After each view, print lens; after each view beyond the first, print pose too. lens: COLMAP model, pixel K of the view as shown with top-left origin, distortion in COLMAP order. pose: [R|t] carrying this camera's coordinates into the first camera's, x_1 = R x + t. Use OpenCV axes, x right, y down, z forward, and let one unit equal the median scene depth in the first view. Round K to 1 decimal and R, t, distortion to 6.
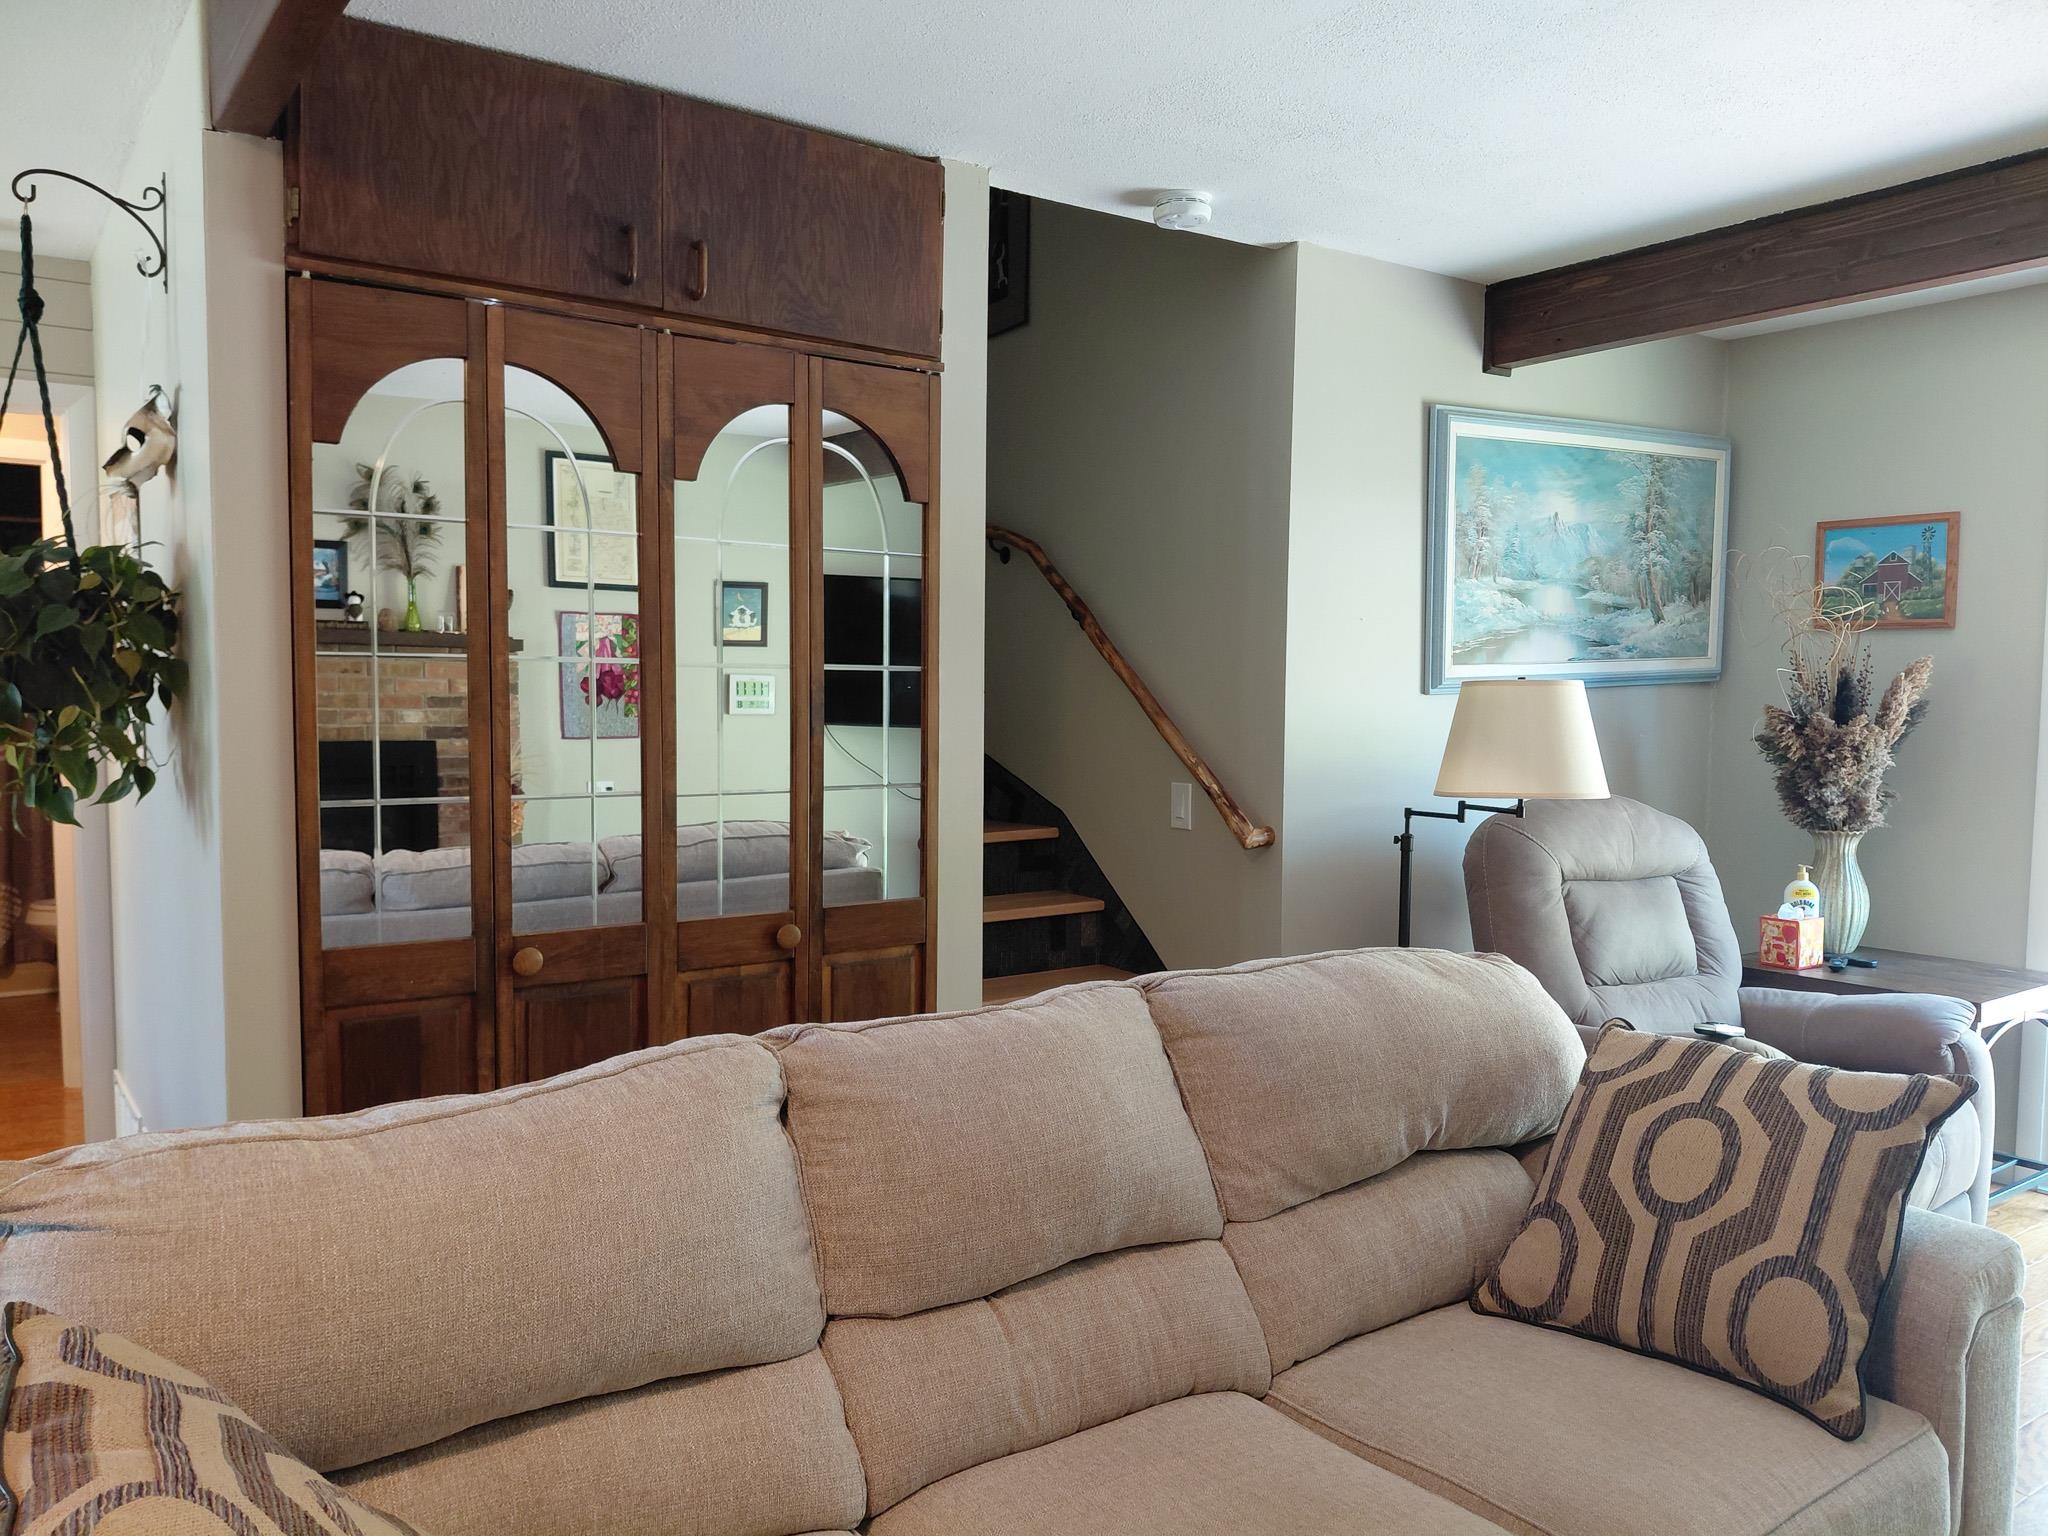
lens RADIAL K [[1502.8, 0, 1023.5], [0, 1502.8, 789.7], [0, 0, 1]] dist [0.077424, -0.162069]
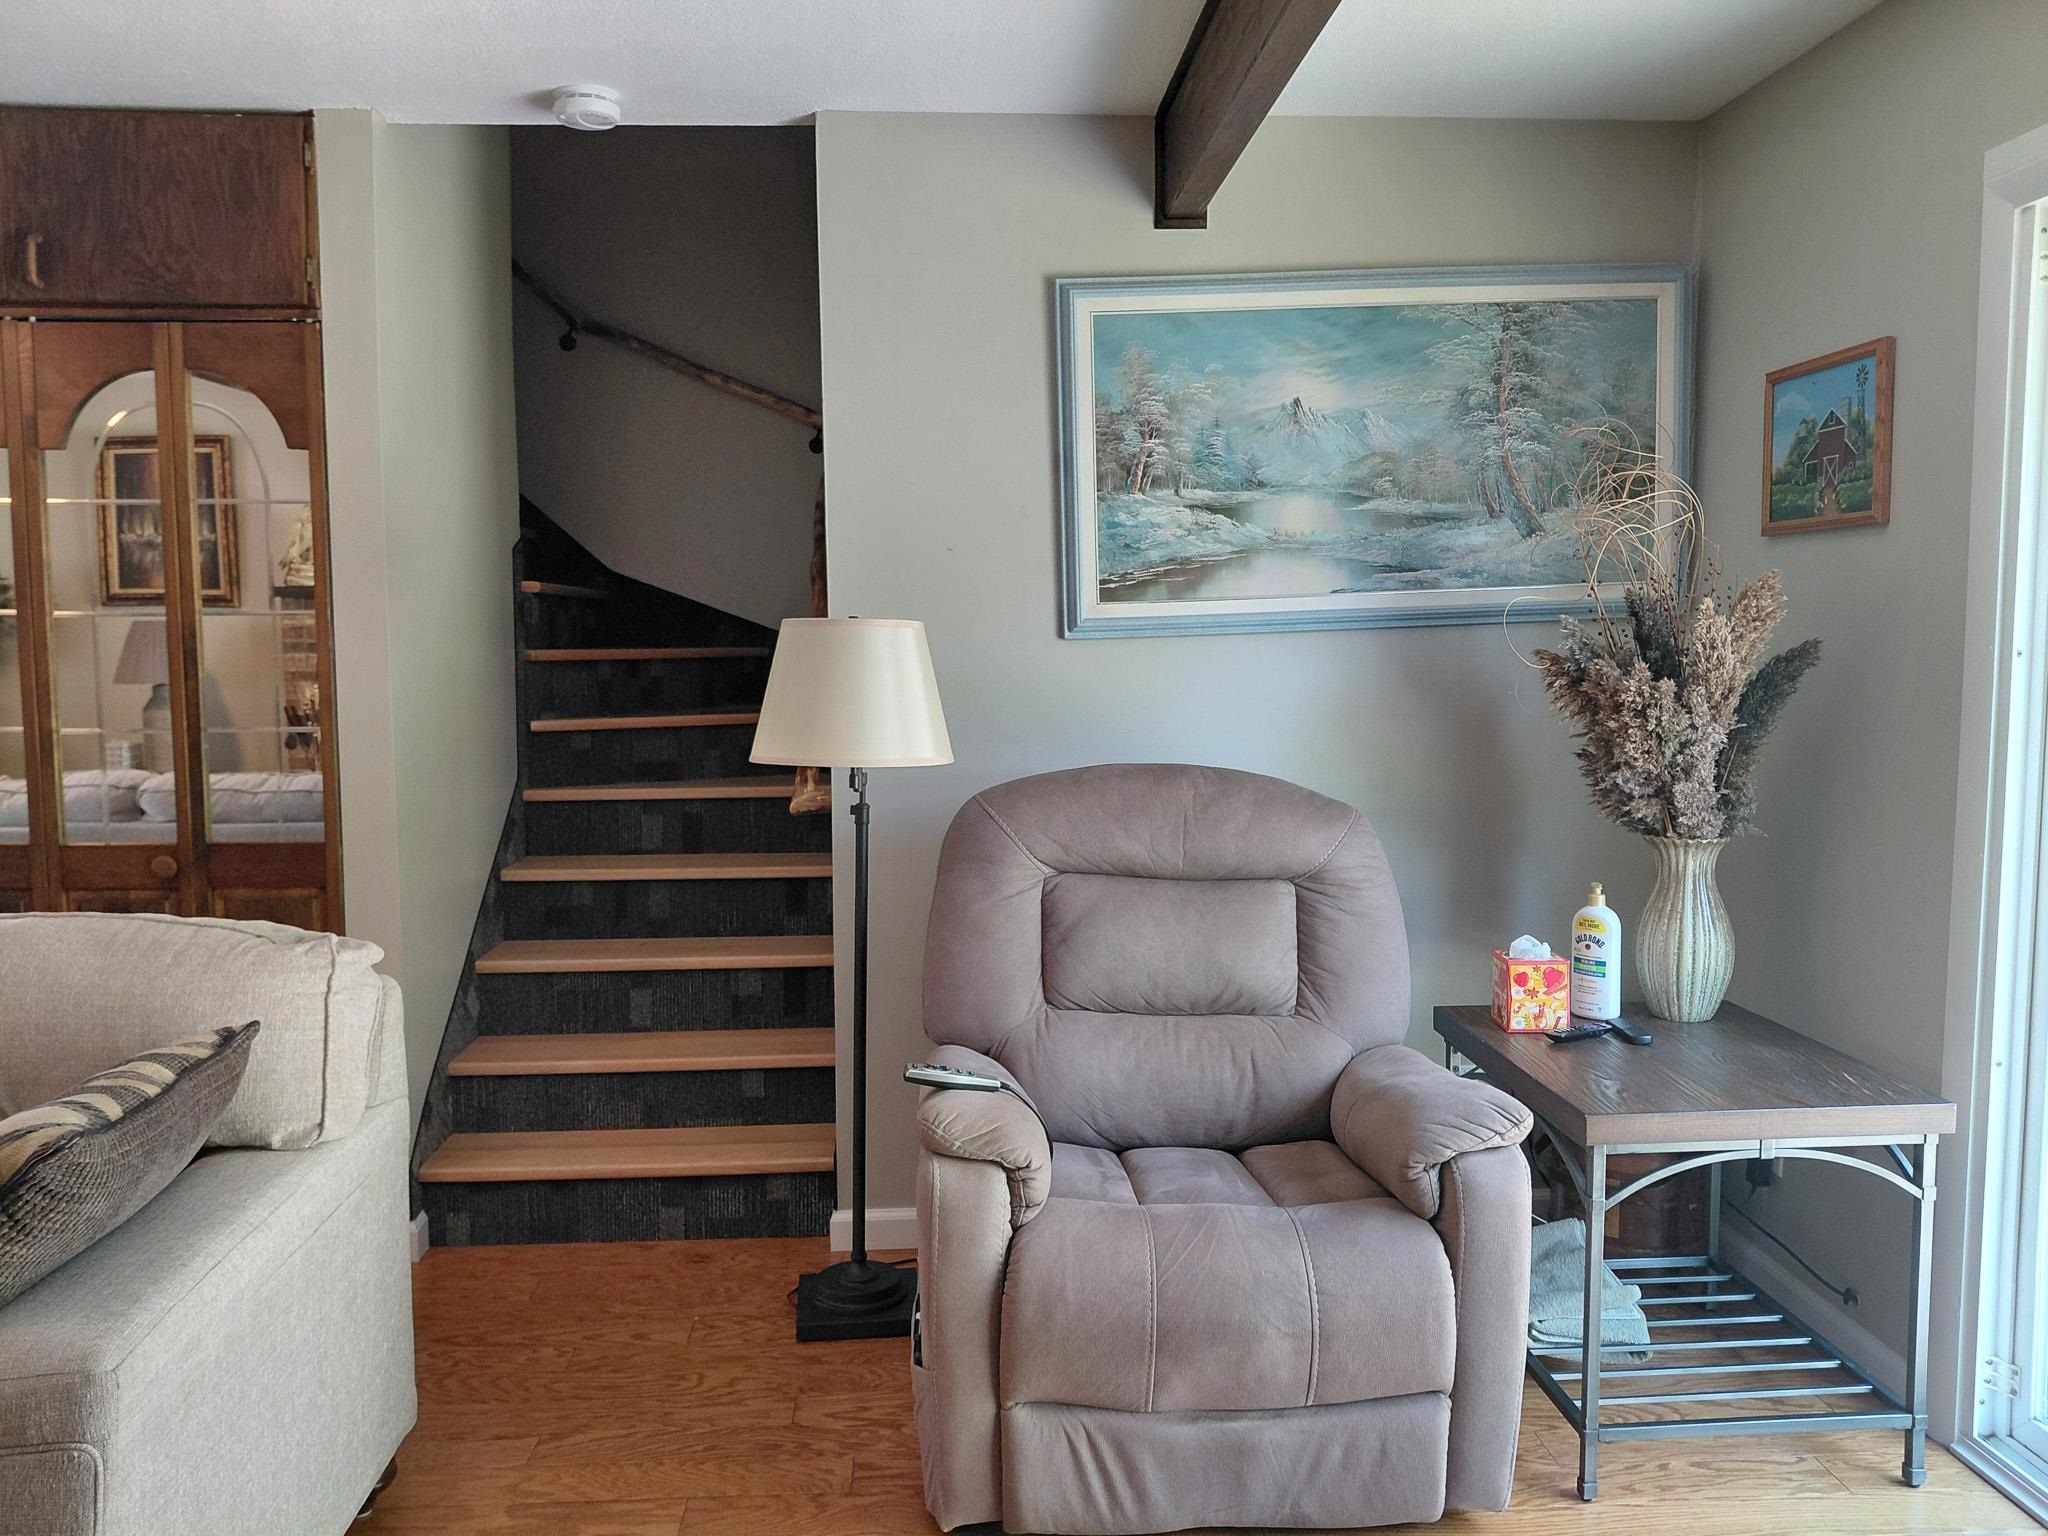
lens RADIAL K [[1471.9, 0, 874.4], [0, 1471.9, 768.8], [0, 0, 1]] dist [0.095959, -0.153065]
pose [[0.847047, 0.037479, -0.530195, 0.627941], [-0.028299, 0.999276, 0.025428, -0.010646], [0.530764, -0.006535, 0.847494, 0.274909]]
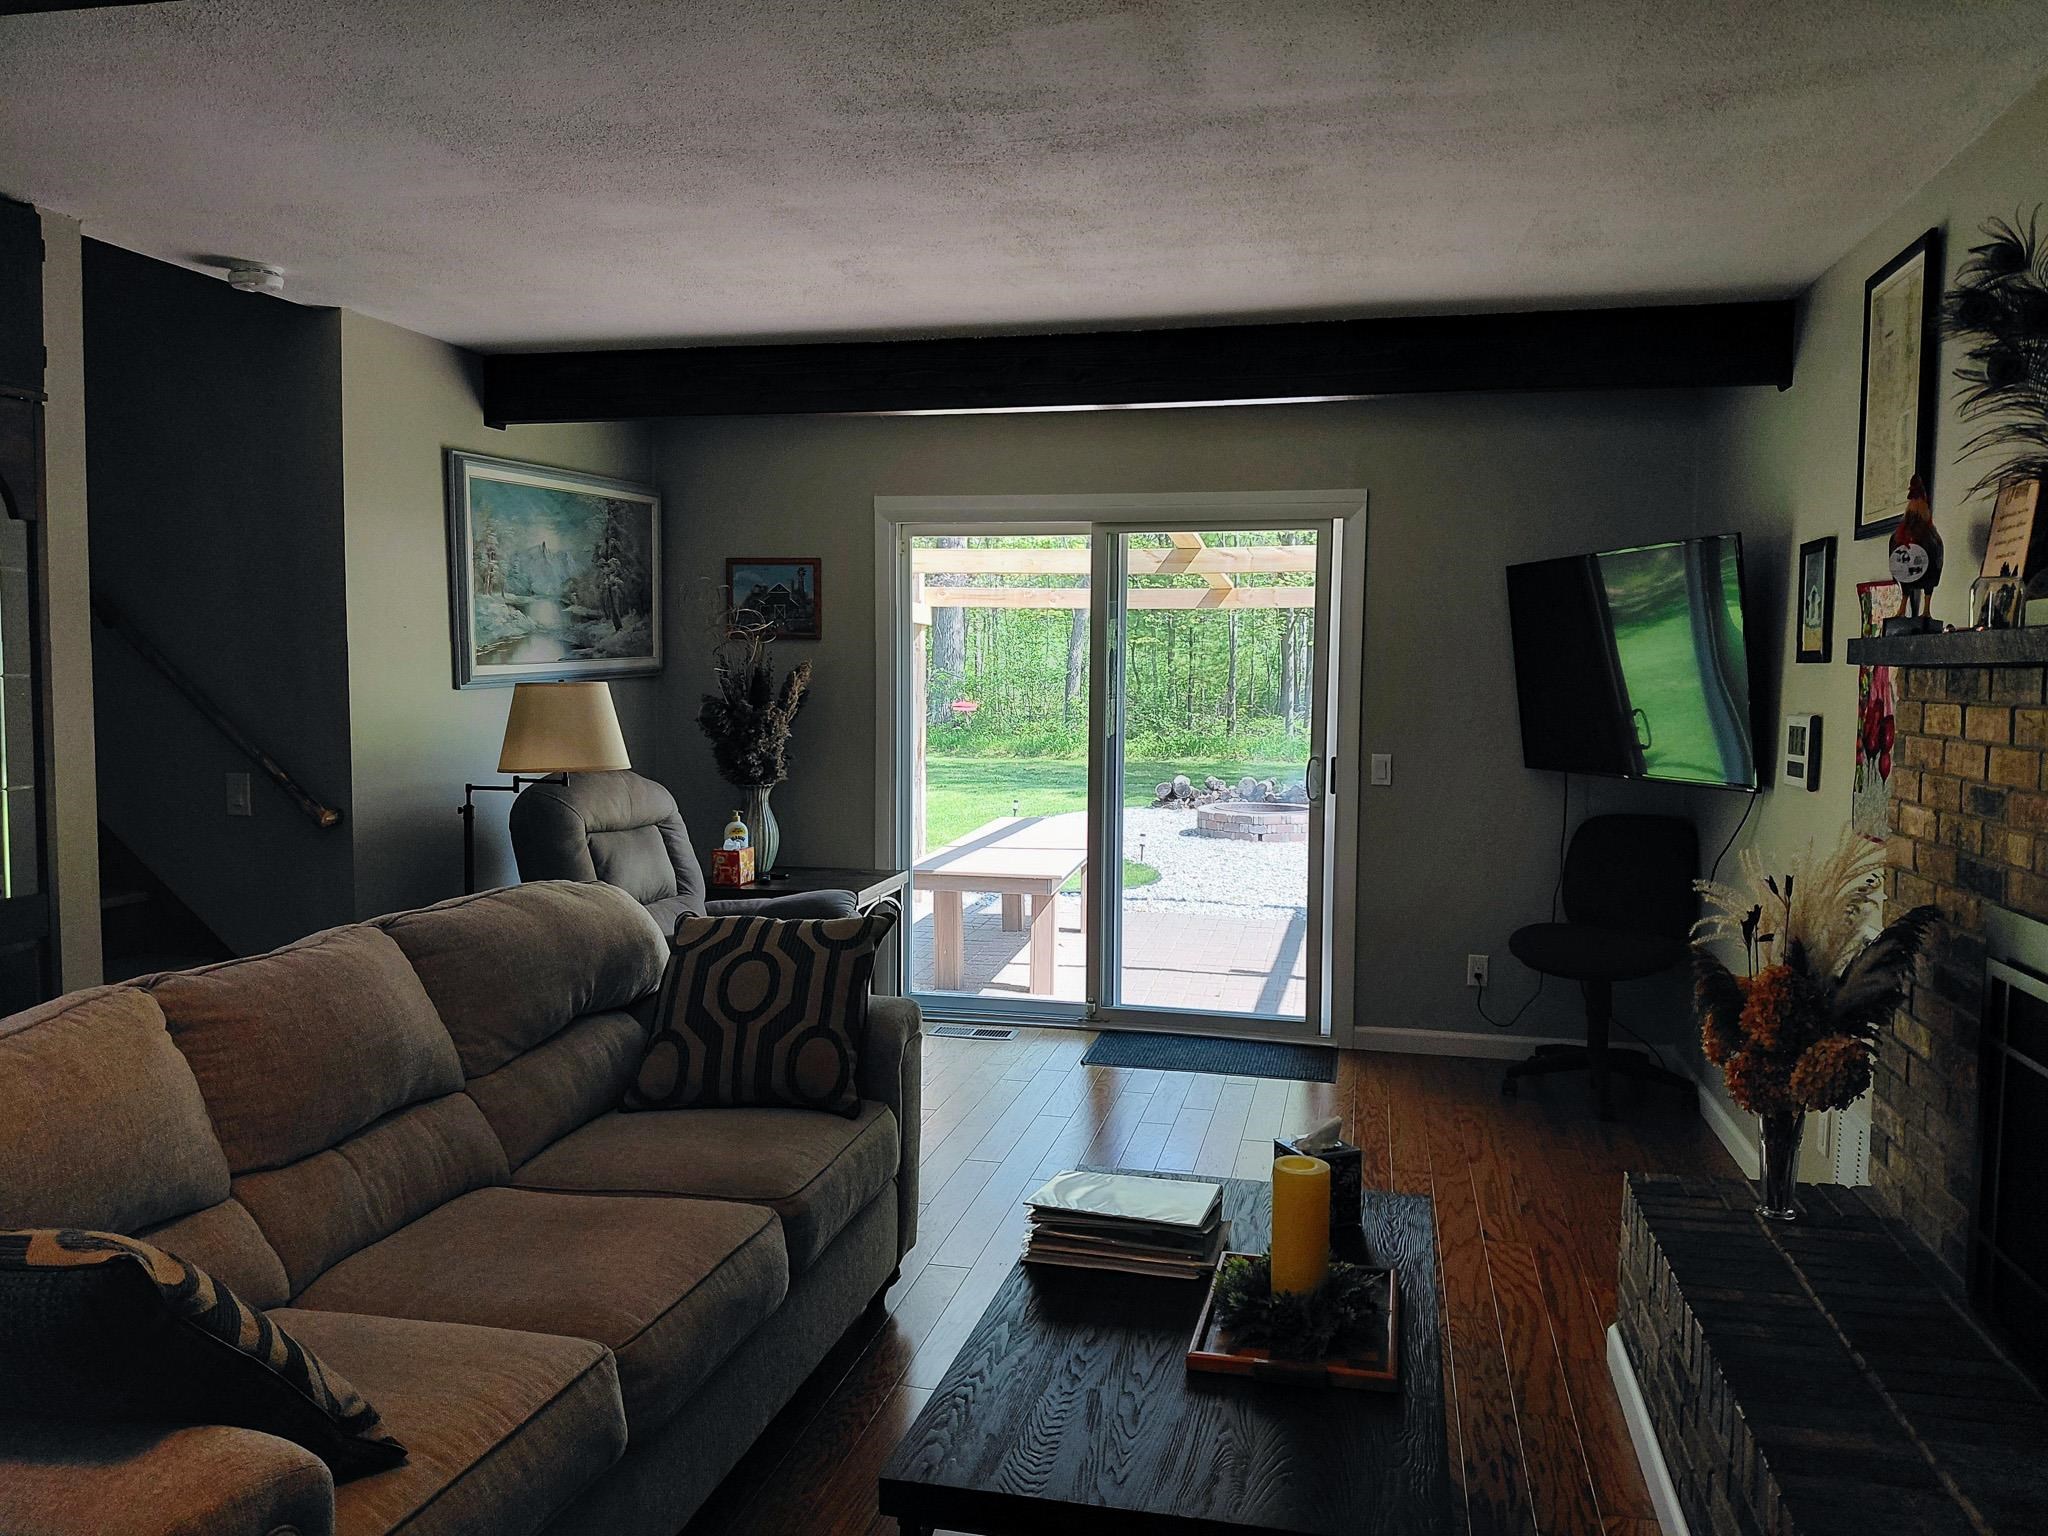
lens RADIAL K [[1498.3, 0, 1024.0], [0, 1498.3, 768.0], [0, 0, 1]] dist [0.101935, -0.160933]
pose [[0.748498, -0.047735, 0.661416, -0.201805], [0.045761, 0.998746, 0.020294, -0.004906], [-0.661556, 0.015077, 0.749744, -0.208580]]
